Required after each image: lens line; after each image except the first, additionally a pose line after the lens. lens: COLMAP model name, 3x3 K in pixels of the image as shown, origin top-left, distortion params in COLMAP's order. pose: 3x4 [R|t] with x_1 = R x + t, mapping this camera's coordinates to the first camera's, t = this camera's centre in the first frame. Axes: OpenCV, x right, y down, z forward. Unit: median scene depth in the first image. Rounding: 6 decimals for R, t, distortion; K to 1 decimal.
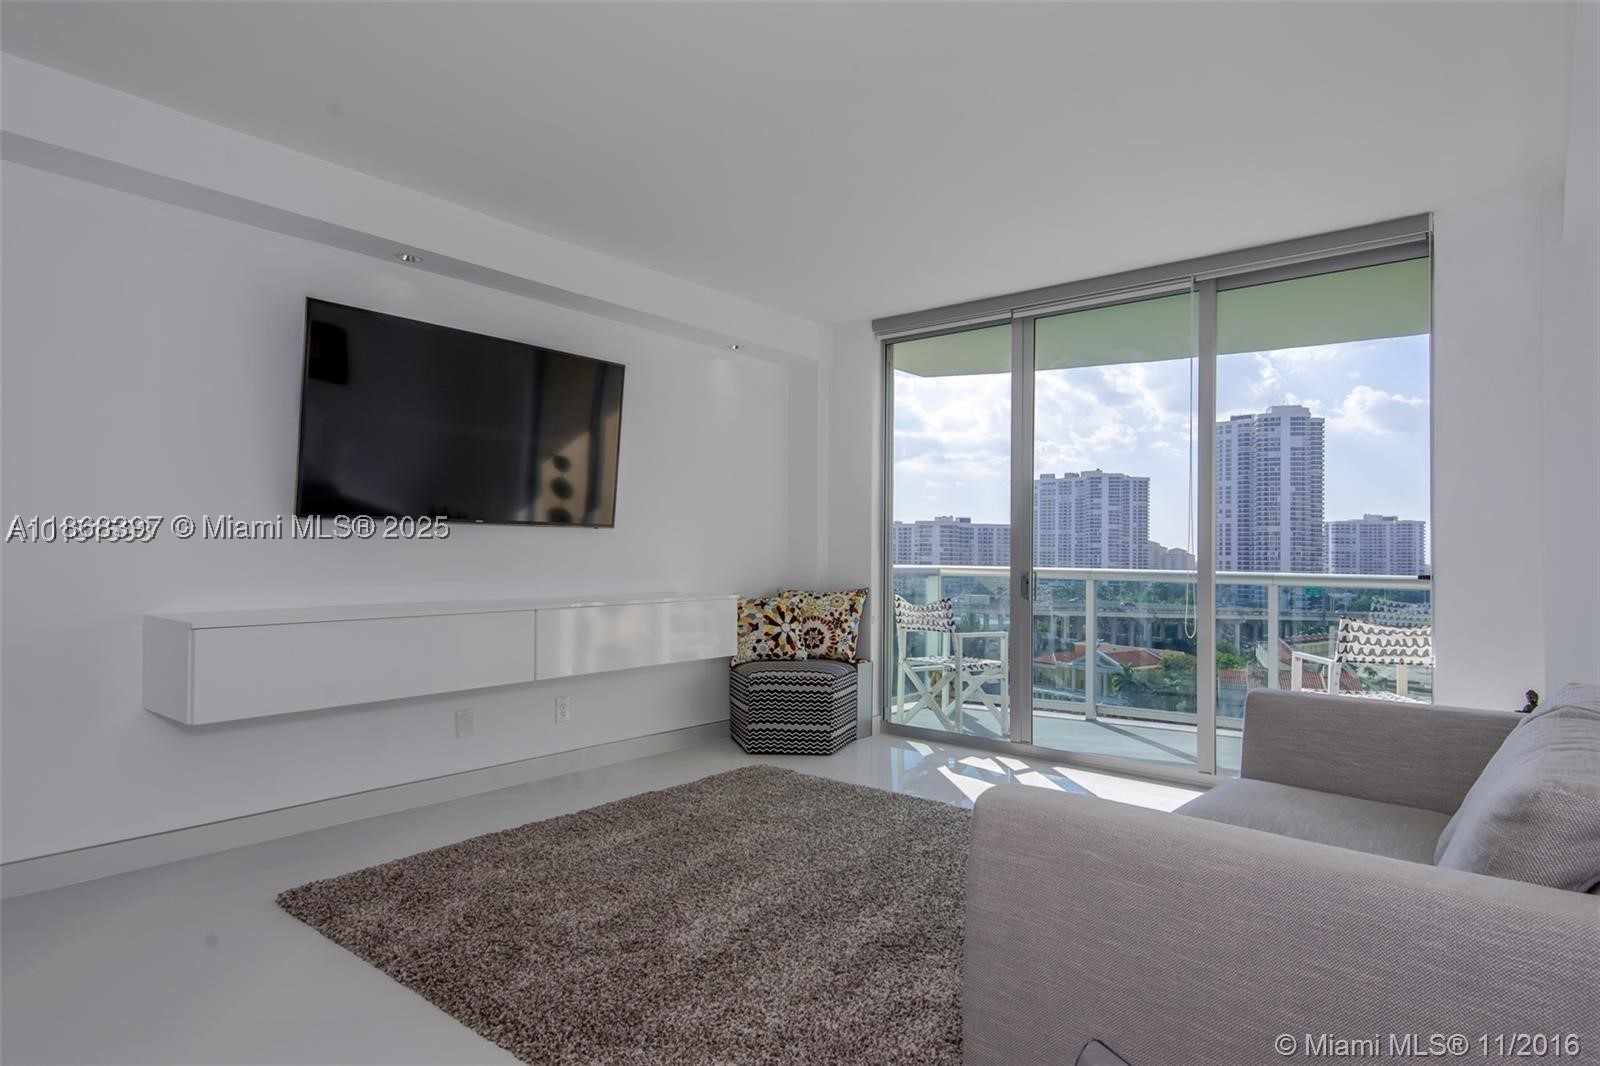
lens RADIAL K [[891.3, 0, 771.6], [0, 891.3, 531.7], [0, 0, 1]] dist [0.005023, 0.000936]
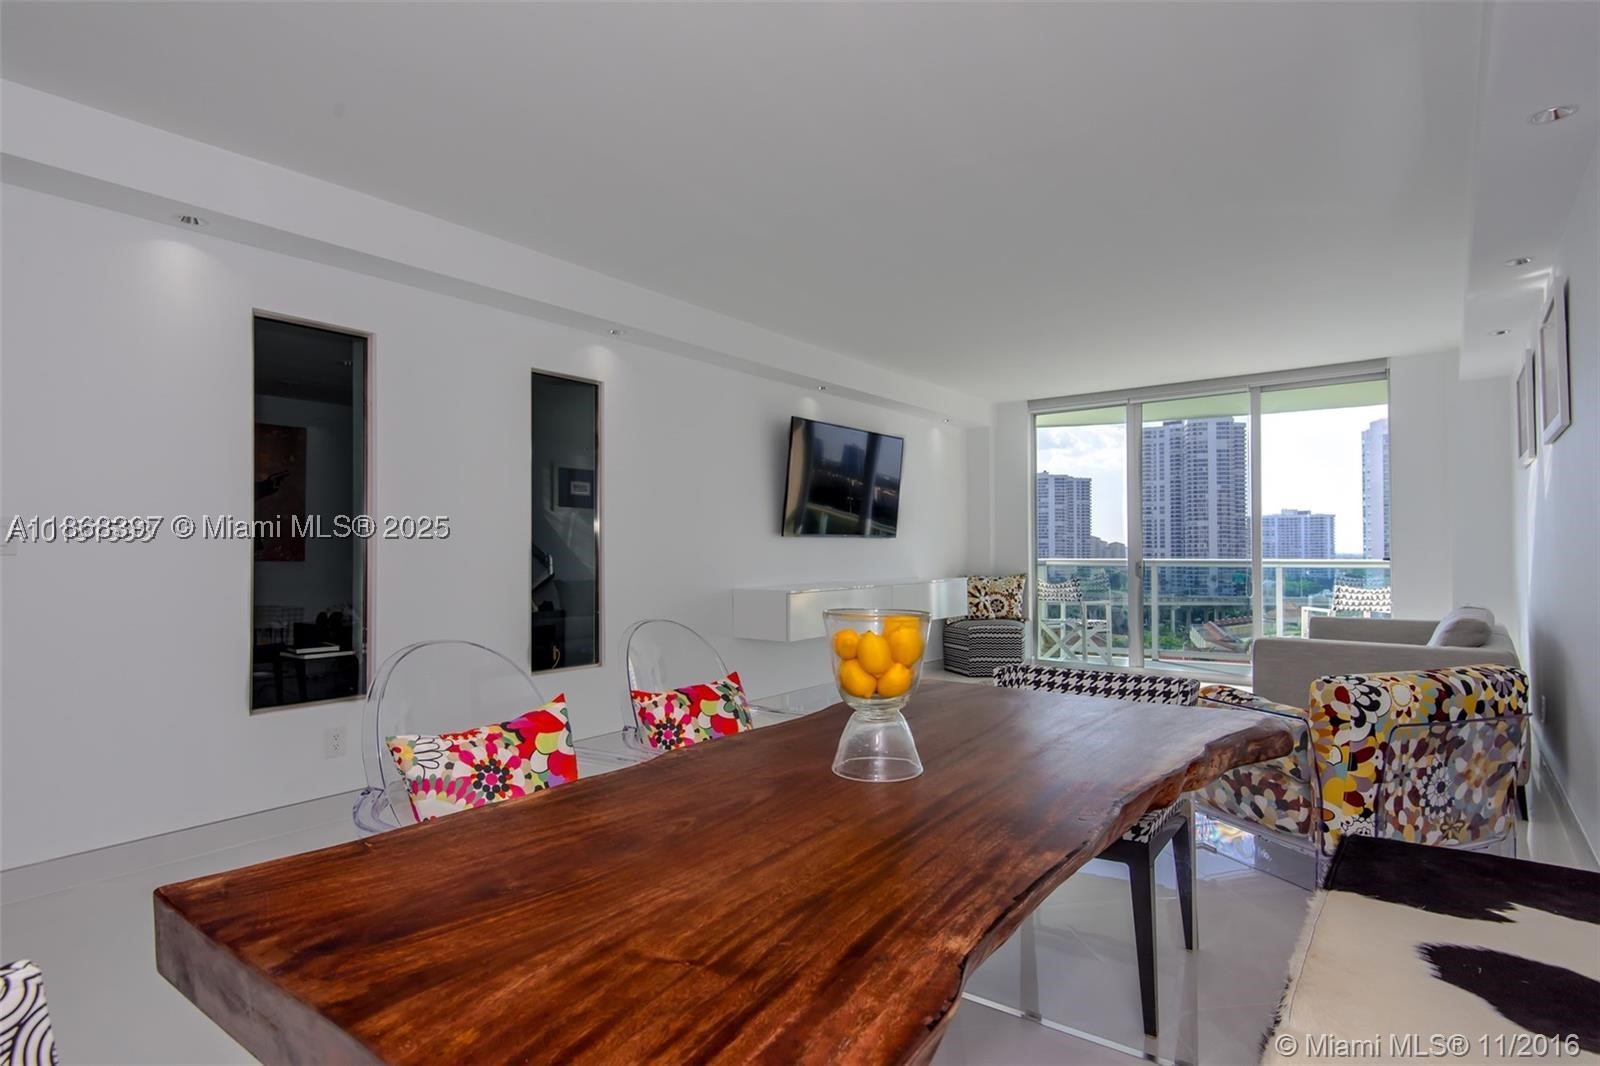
lens RADIAL K [[821.8, 0, 796.9], [0, 821.8, 530.0], [0, 0, 1]] dist [0.020273, -0.000336]
pose [[0.998397, -0.014885, 0.054608, -0.385032], [0.015034, 0.999884, -0.002329, -0.015020], [-0.054567, 0.003147, 0.998505, -0.425428]]
